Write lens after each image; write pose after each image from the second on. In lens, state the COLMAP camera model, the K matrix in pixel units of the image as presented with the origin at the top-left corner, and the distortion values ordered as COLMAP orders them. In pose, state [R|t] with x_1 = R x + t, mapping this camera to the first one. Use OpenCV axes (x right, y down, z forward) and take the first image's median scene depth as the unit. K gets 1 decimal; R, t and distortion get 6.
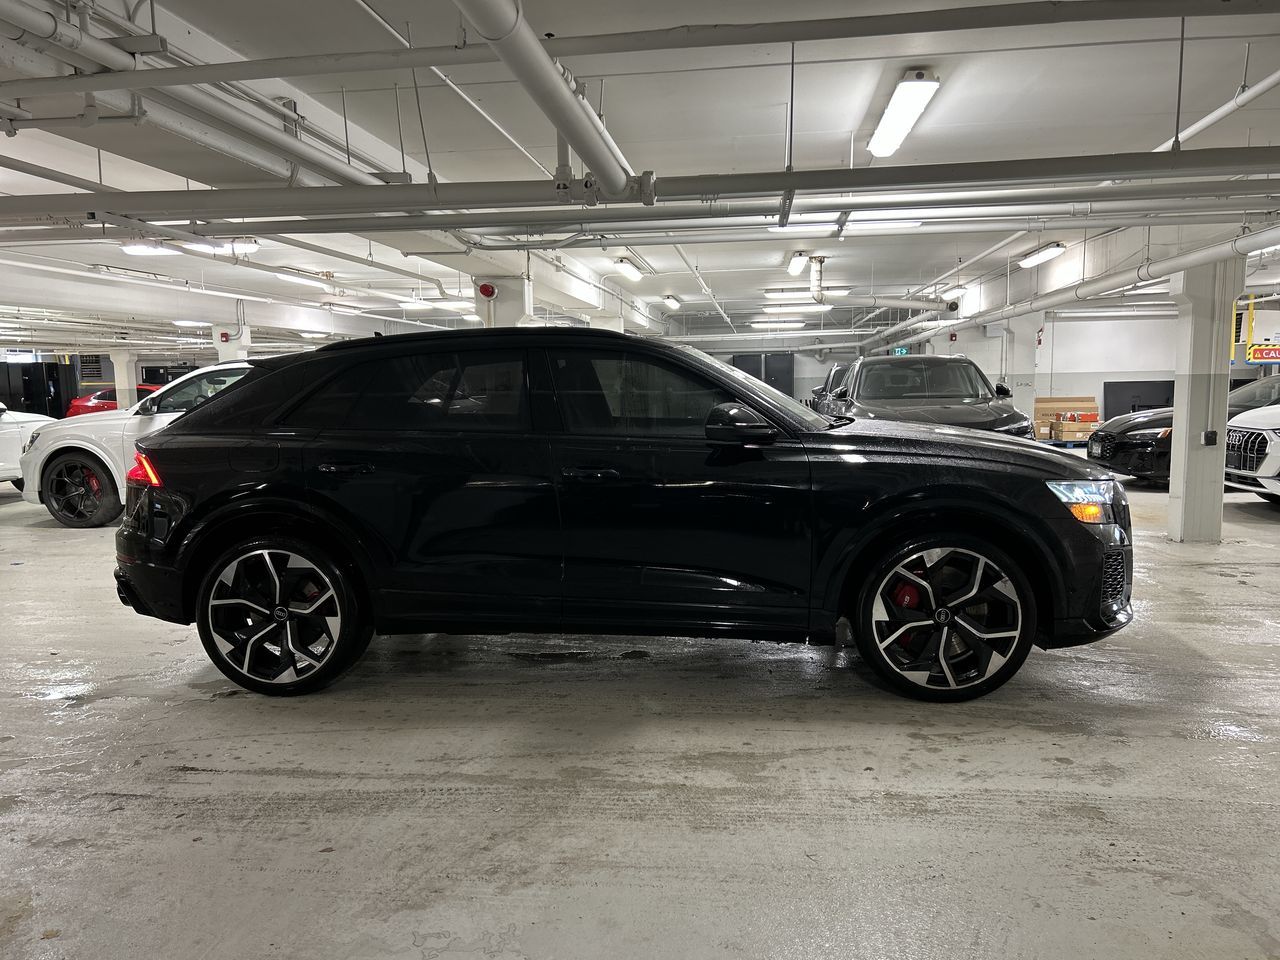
lens RADIAL K [[956.9, 0, 640.0], [0, 956.9, 480.0], [0, 0, 1]] dist [0.063892, -0.063867]
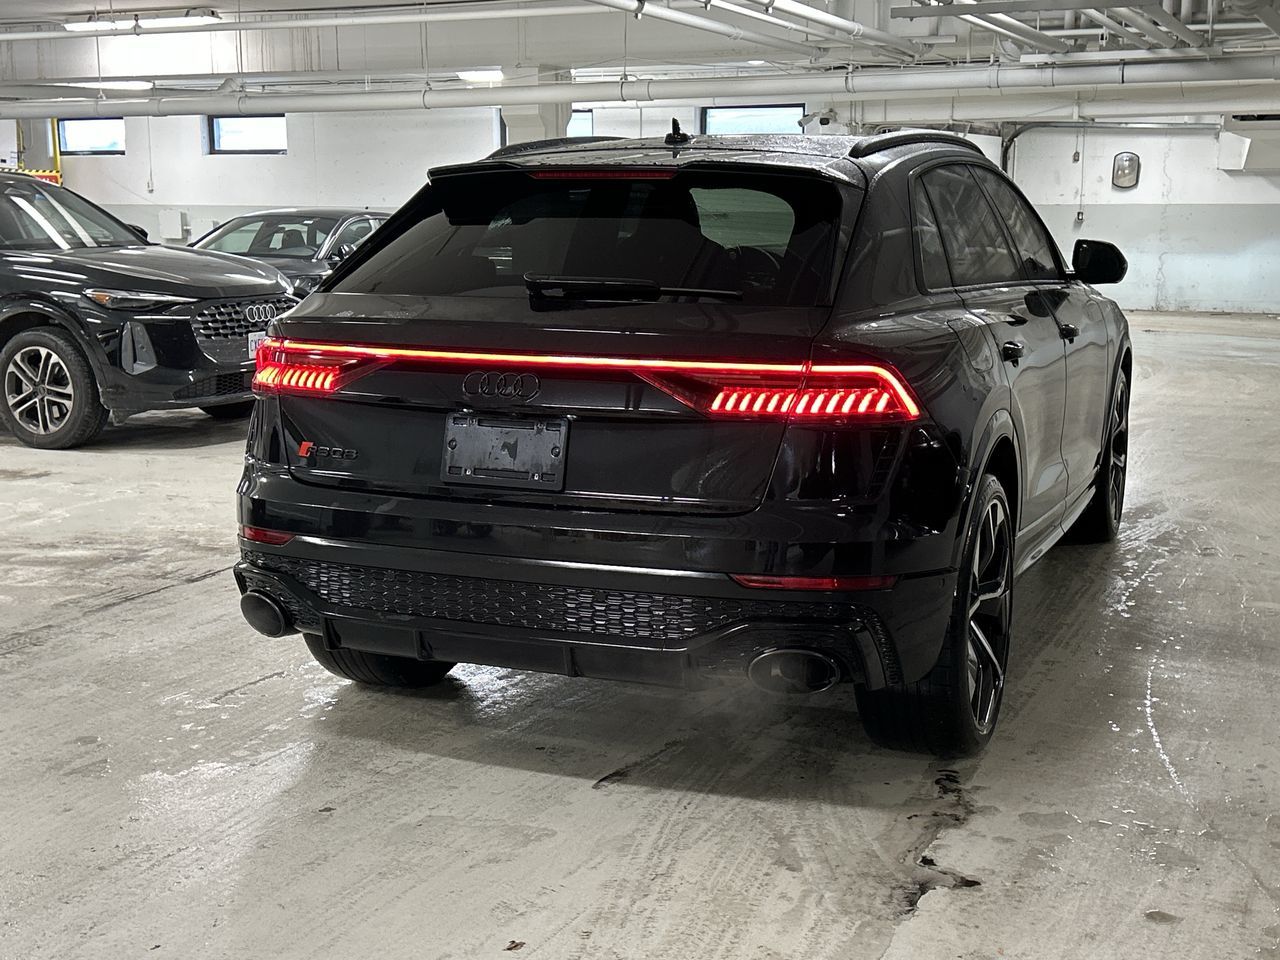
lens RADIAL K [[1620.8, 0, 657.7], [0, 1620.8, 480.9], [0, 0, 1]] dist [0.191504, -0.515311]
pose [[0.288897, -0.145551, 0.946231, -1.458013], [0.095904, 0.987803, 0.122665, -0.085101], [-0.952544, 0.055310, 0.299333, 0.949010]]
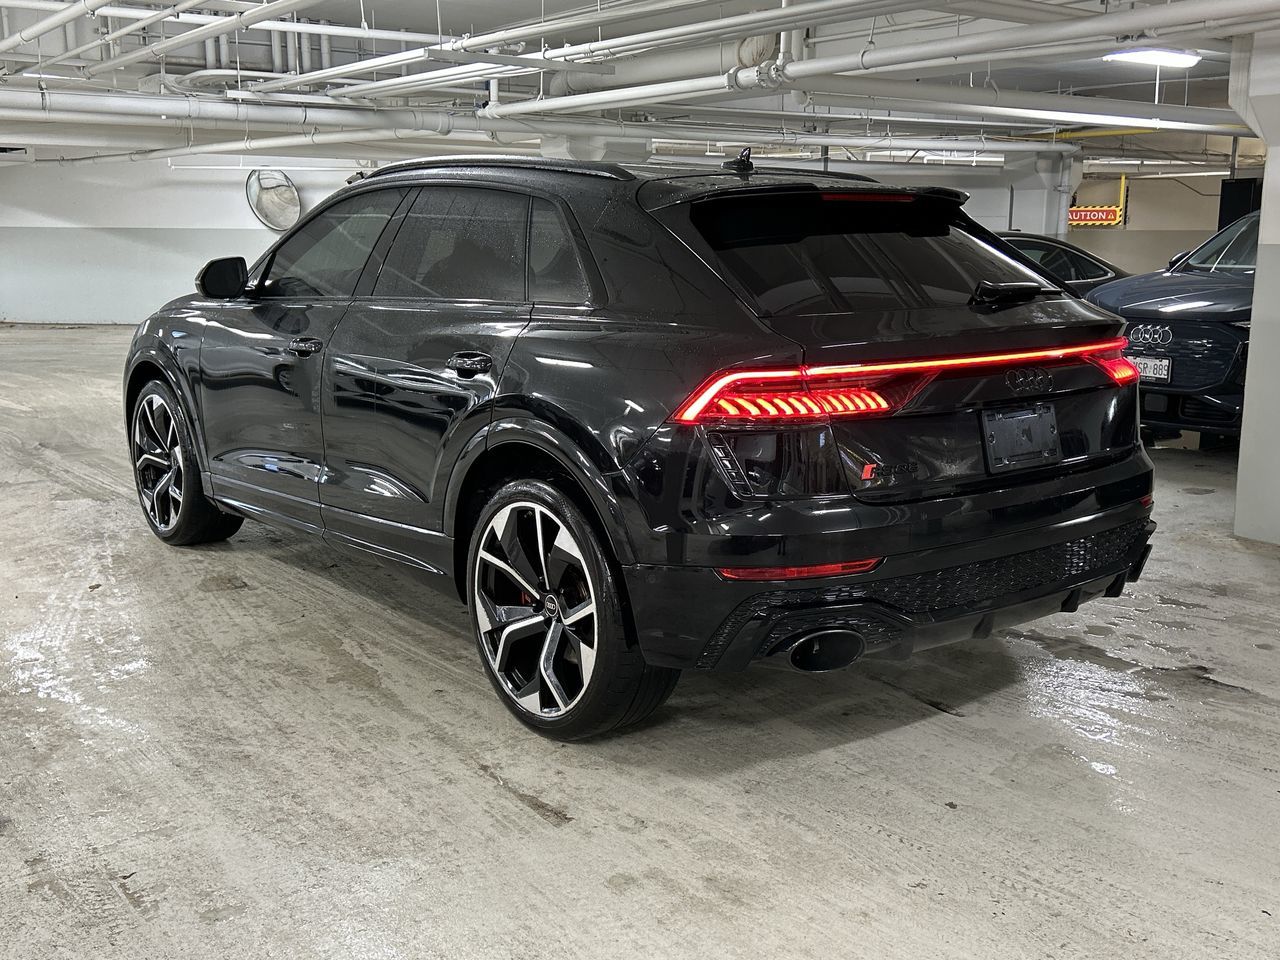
lens RADIAL K [[1314.9, 0, 640.0], [0, 1314.9, 480.0], [0, 0, 1]] dist [0.096472, -0.155183]
pose [[-0.693171, -0.120626, 0.710608, -1.051925], [0.086645, 0.964802, 0.248294, -0.206100], [-0.715547, 0.233681, -0.658321, 2.061043]]
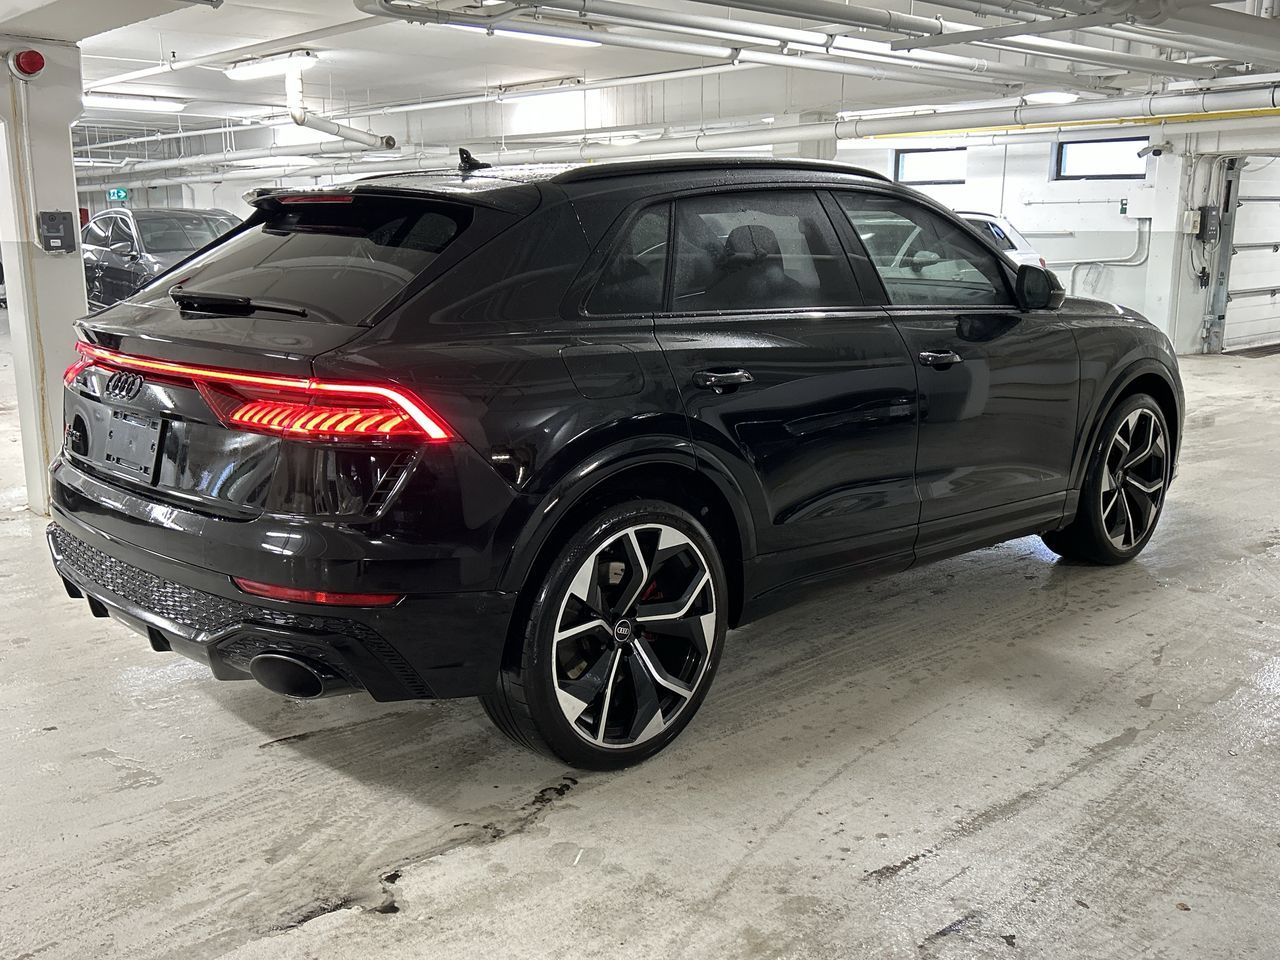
lens RADIAL K [[1227.8, 0, 647.8], [0, 1227.8, 482.8], [0, 0, 1]] dist [0.105453, -0.171190]
pose [[0.649544, -0.137896, 0.747715, -0.992375], [0.068245, 0.990020, 0.123298, -0.048317], [-0.757255, -0.029060, 0.652472, 0.536809]]
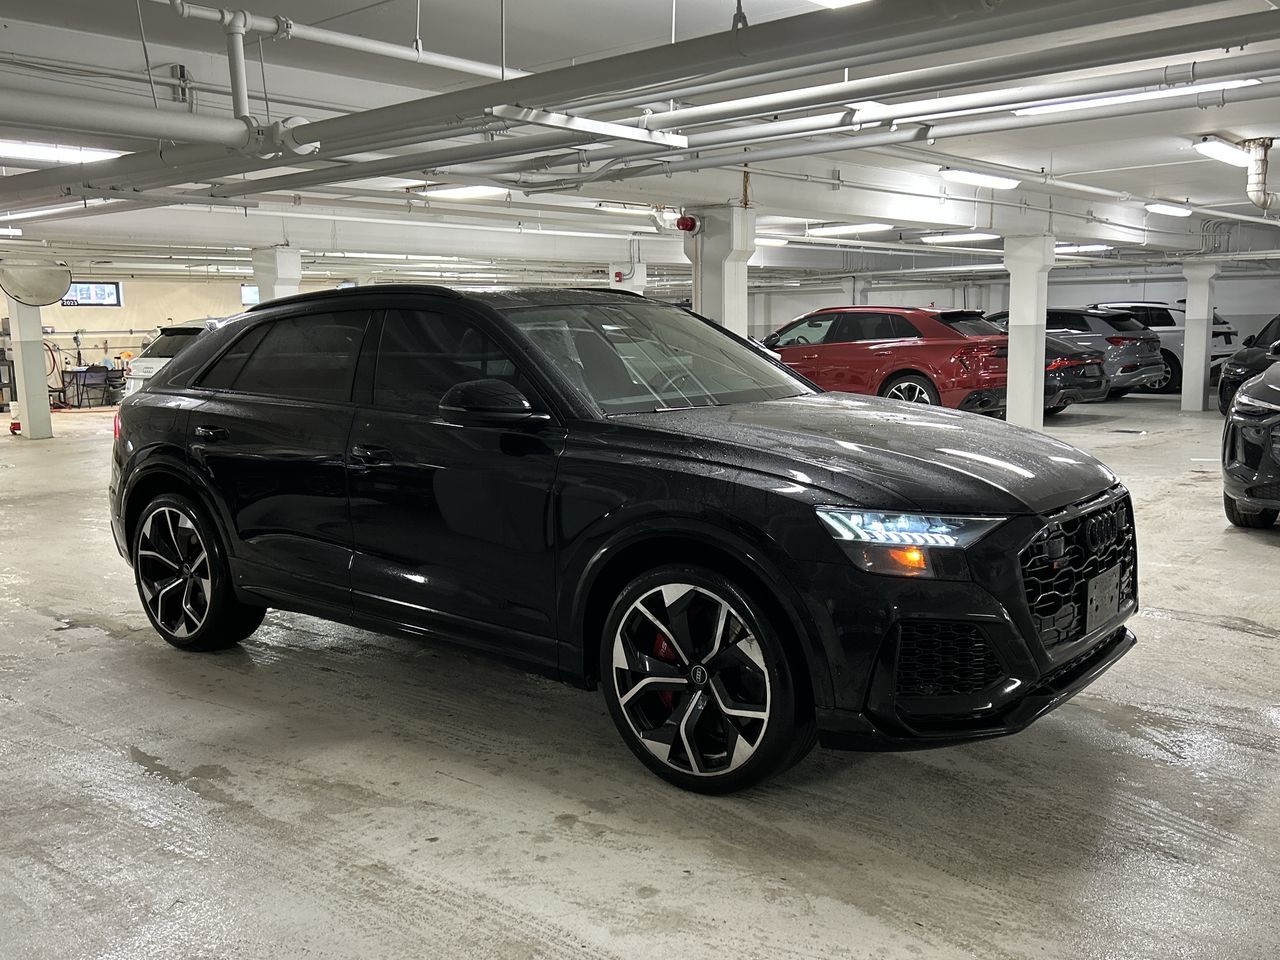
lens RADIAL K [[1171.0, 0, 640.0], [0, 1171.0, 480.0], [0, 0, 1]] dist [0.093014, -0.127438]
pose [[0.836337, 0.074763, -0.543093, 0.768066], [-0.053596, 0.997062, 0.054722, -0.056579], [0.545589, -0.016659, 0.837887, 0.225809]]
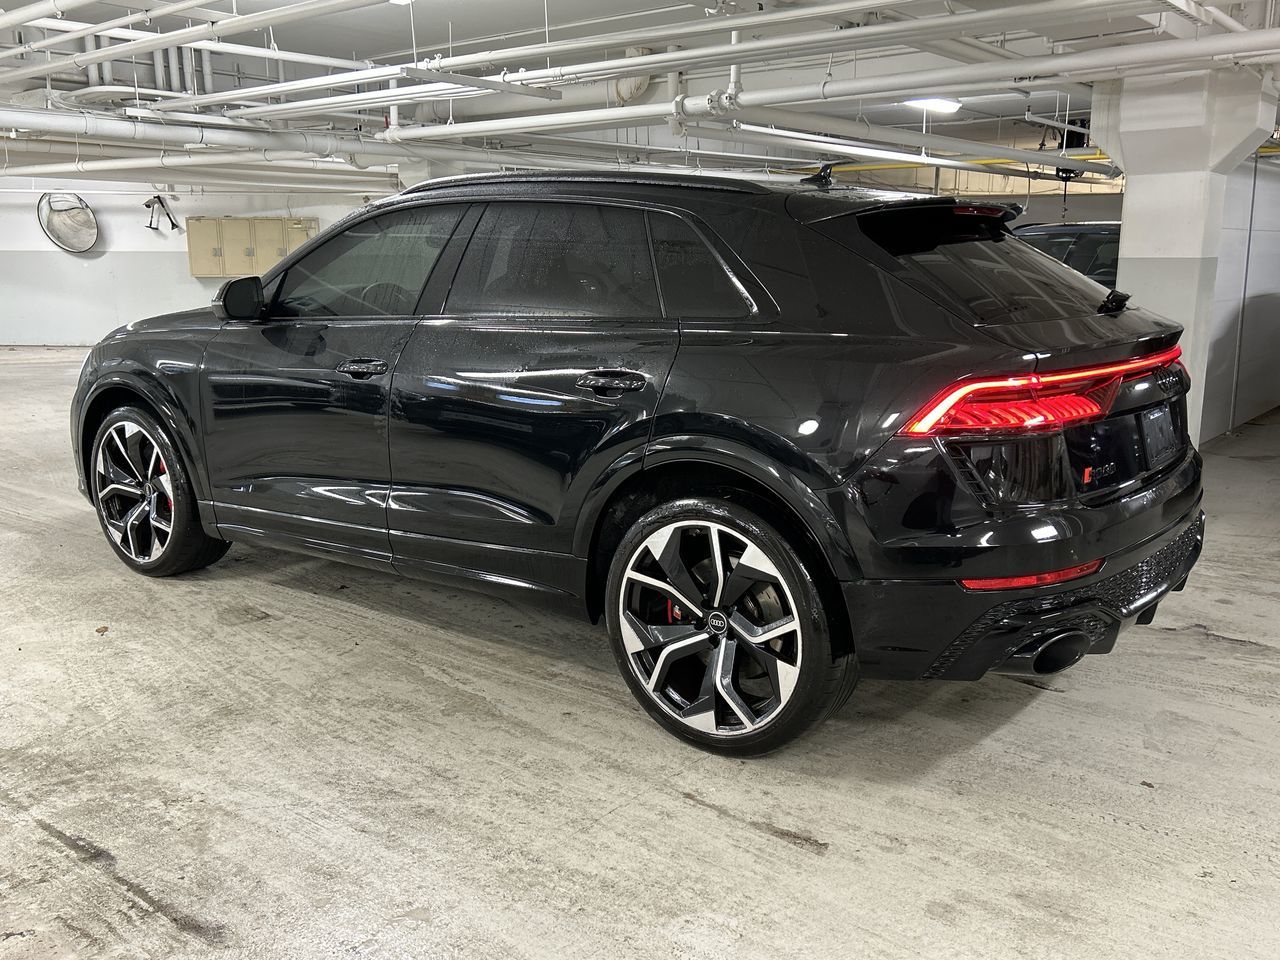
lens RADIAL K [[1119.4, 0, 632.9], [0, 1119.4, 480.7], [0, 0, 1]] dist [0.079970, -0.116056]
pose [[-0.845513, -0.089727, 0.526363, -0.717113], [0.073156, 0.957018, 0.280652, -0.216001], [-0.528920, 0.275801, -0.802606, 2.150286]]
